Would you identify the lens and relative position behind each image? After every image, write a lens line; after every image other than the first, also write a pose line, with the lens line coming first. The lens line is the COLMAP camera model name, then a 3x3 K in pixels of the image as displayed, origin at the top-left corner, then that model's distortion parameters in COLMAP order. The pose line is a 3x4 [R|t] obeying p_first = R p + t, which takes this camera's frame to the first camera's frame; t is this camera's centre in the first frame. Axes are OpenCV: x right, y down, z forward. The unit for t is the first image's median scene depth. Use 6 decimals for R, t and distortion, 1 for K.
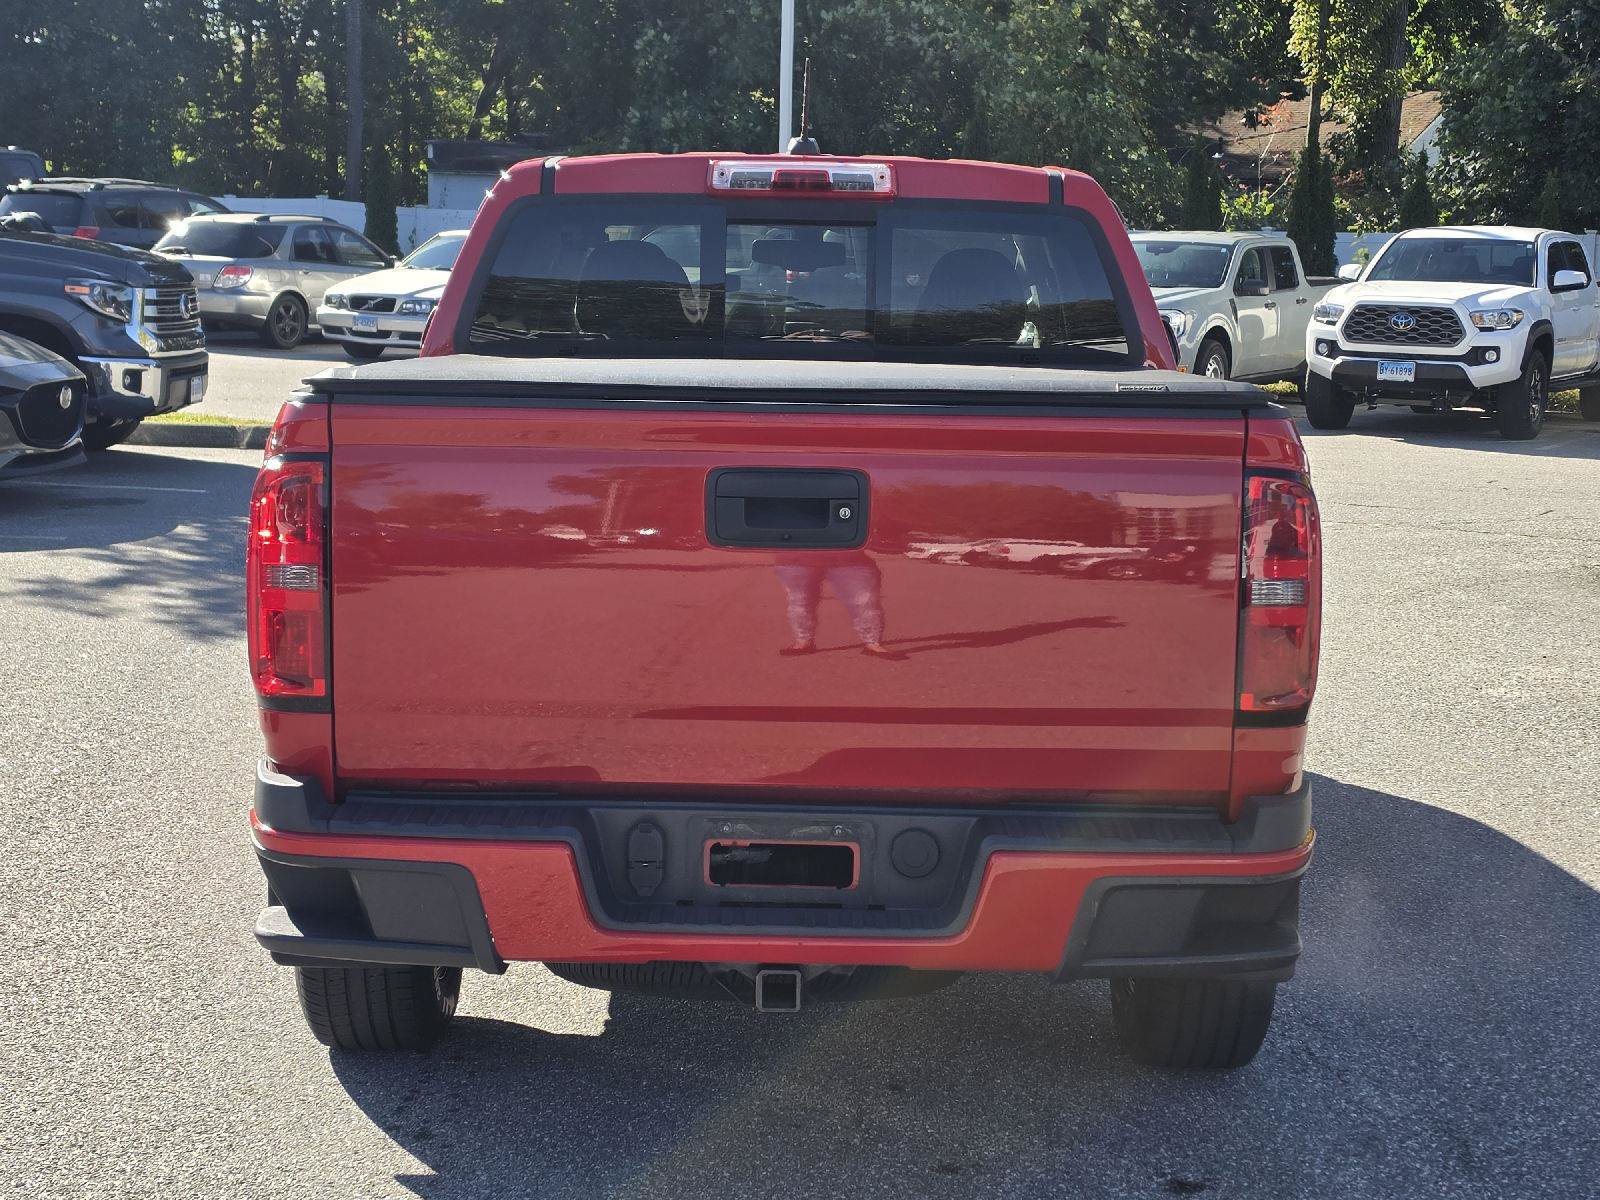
lens RADIAL K [[2706.7, 0, 800.0], [0, 2706.7, 600.0], [0, 0, 1]] dist [0.016821, -0.016352]
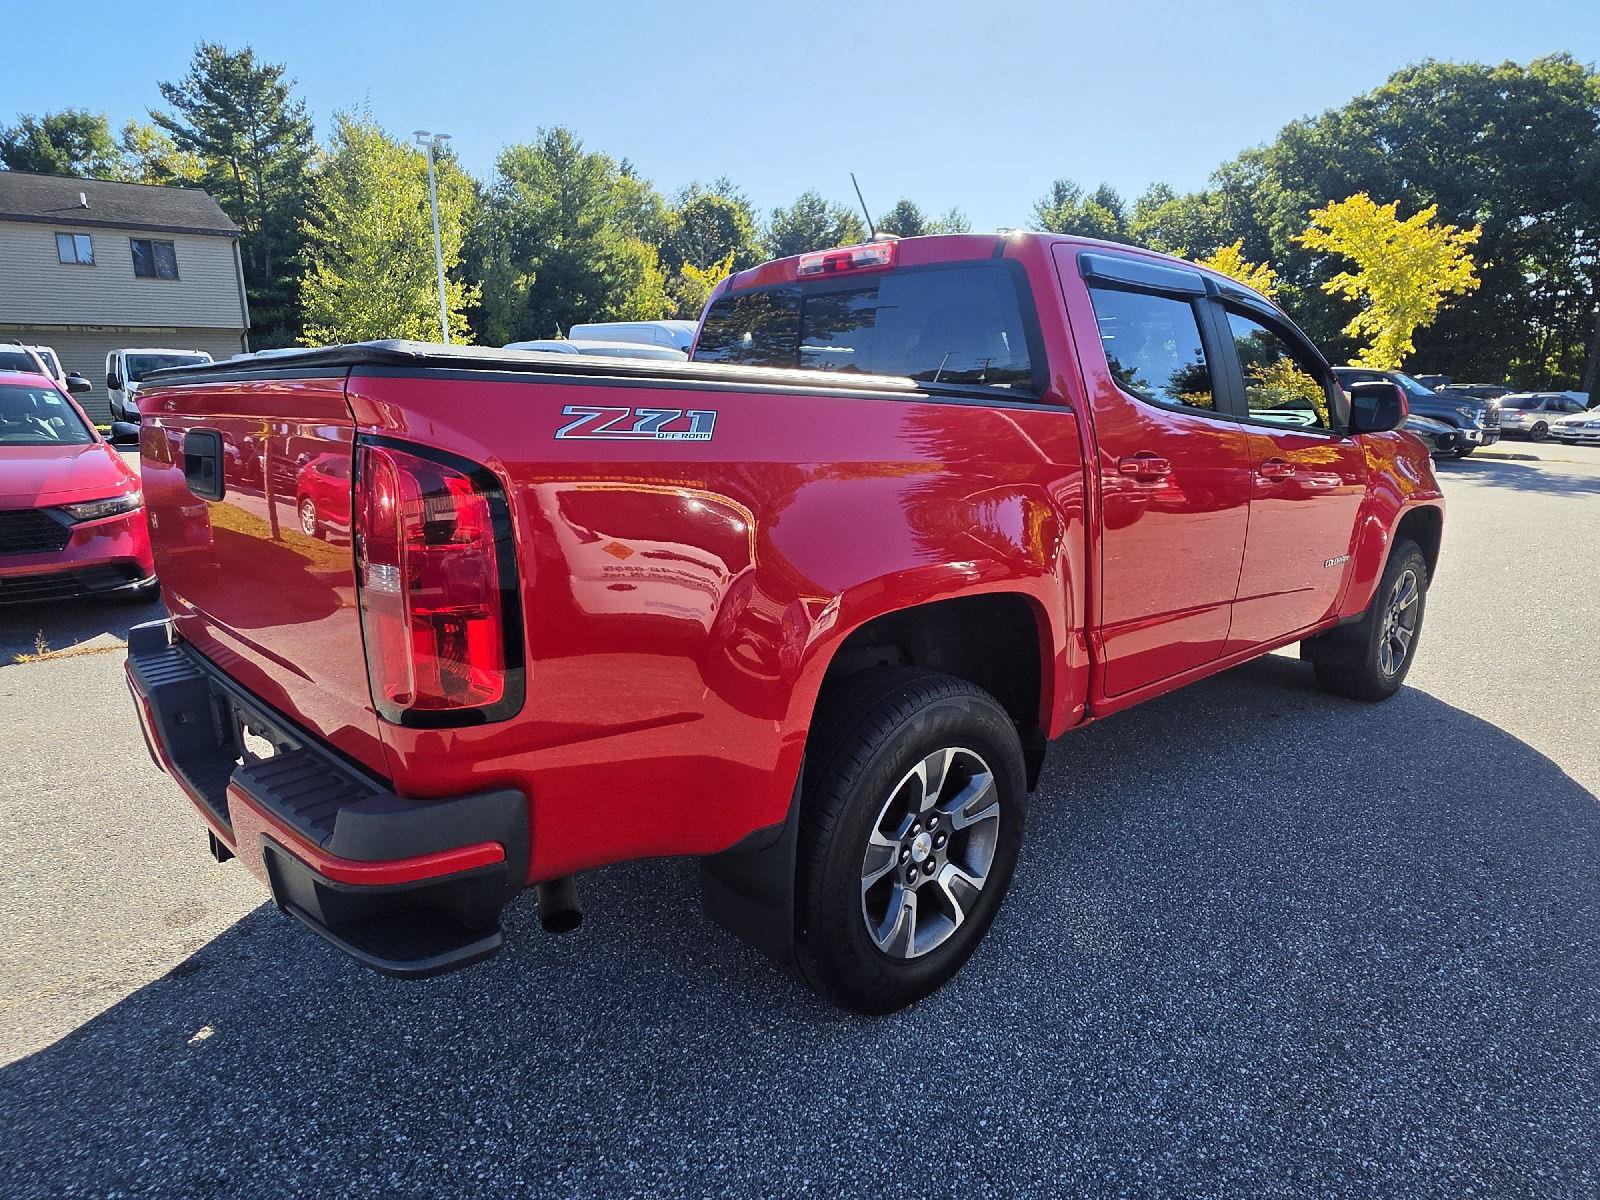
lens RADIAL K [[917.5, 0, 800.0], [0, 917.5, 600.0], [0, 0, 1]] dist [-0.000885, -0.000883]
pose [[0.645233, 0.154341, -0.748233, 0.125347], [-0.103539, 0.988011, 0.114514, 0.089401], [0.756937, 0.003583, 0.653478, -0.486194]]
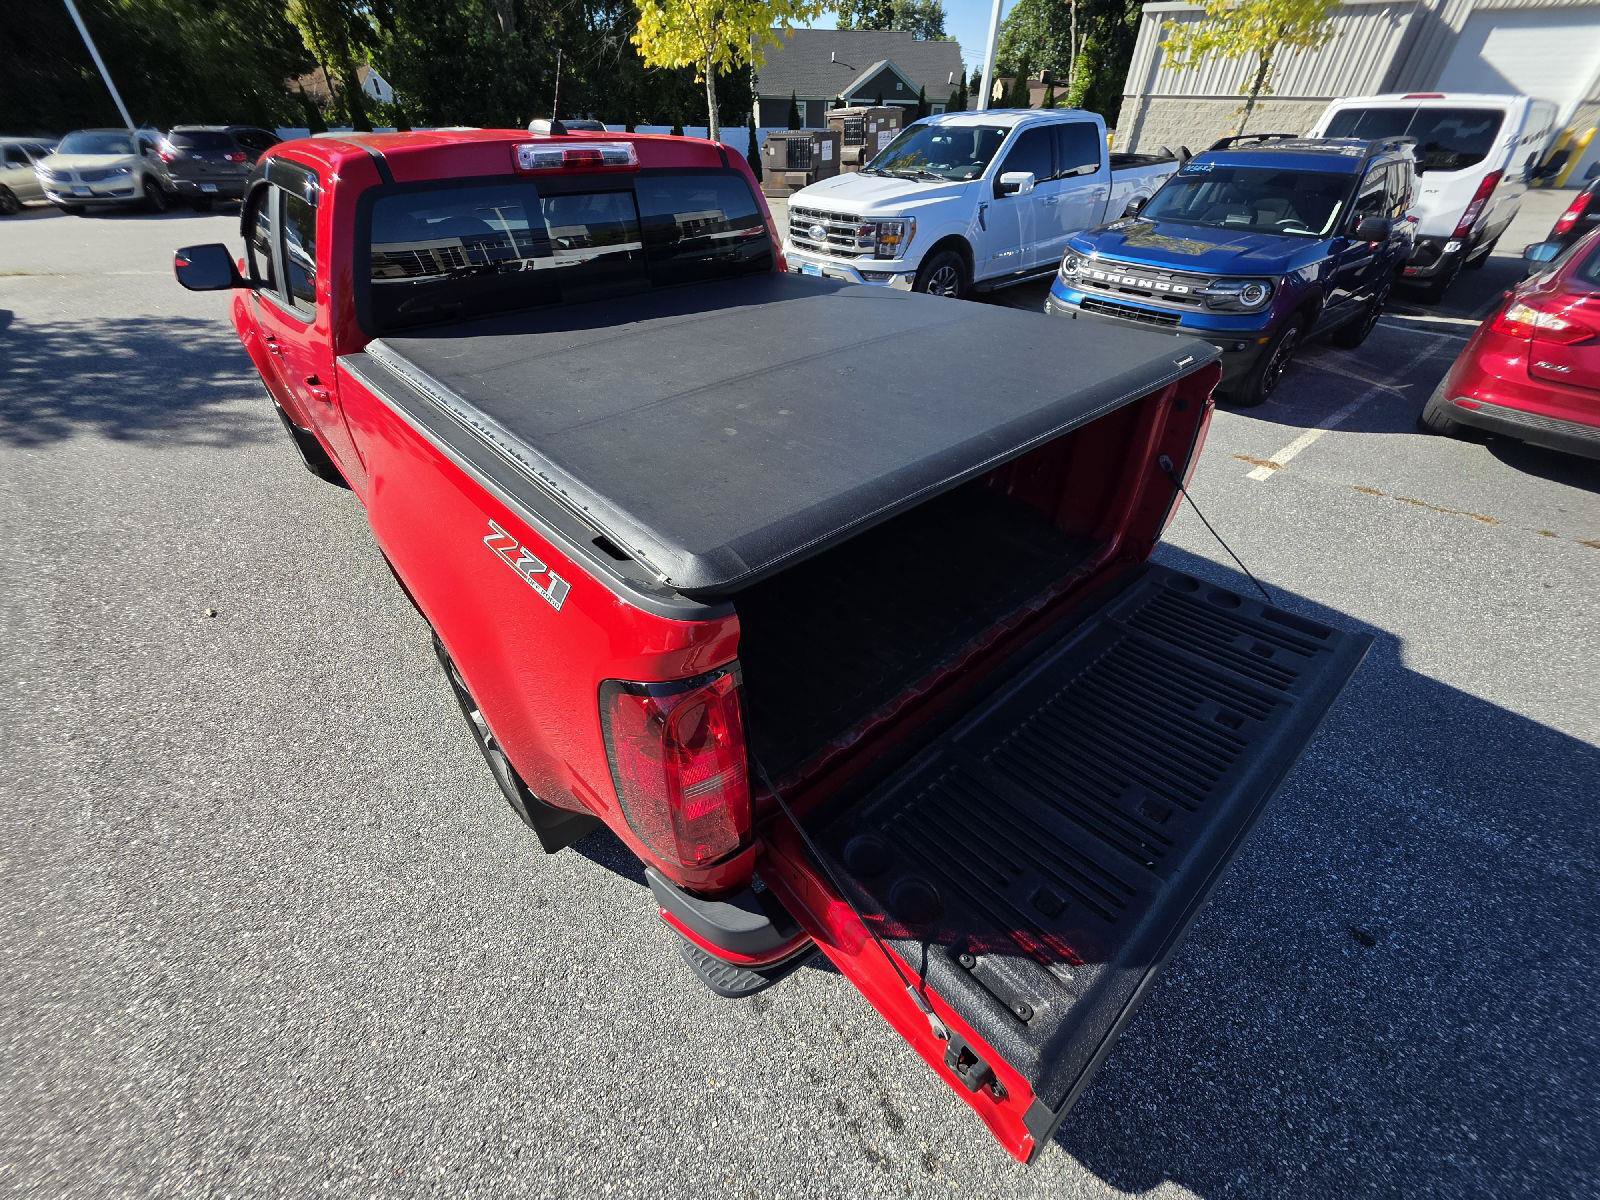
lens RADIAL K [[626.2, 0, 800.0], [0, 626.2, 600.0], [0, 0, 1]] dist [0.000672, 0.000142]
pose [[0.748820, -0.416102, 0.515876, -0.060630], [0.106463, 0.843769, 0.526042, -0.041034], [-0.654167, -0.338989, 0.676130, 0.214038]]
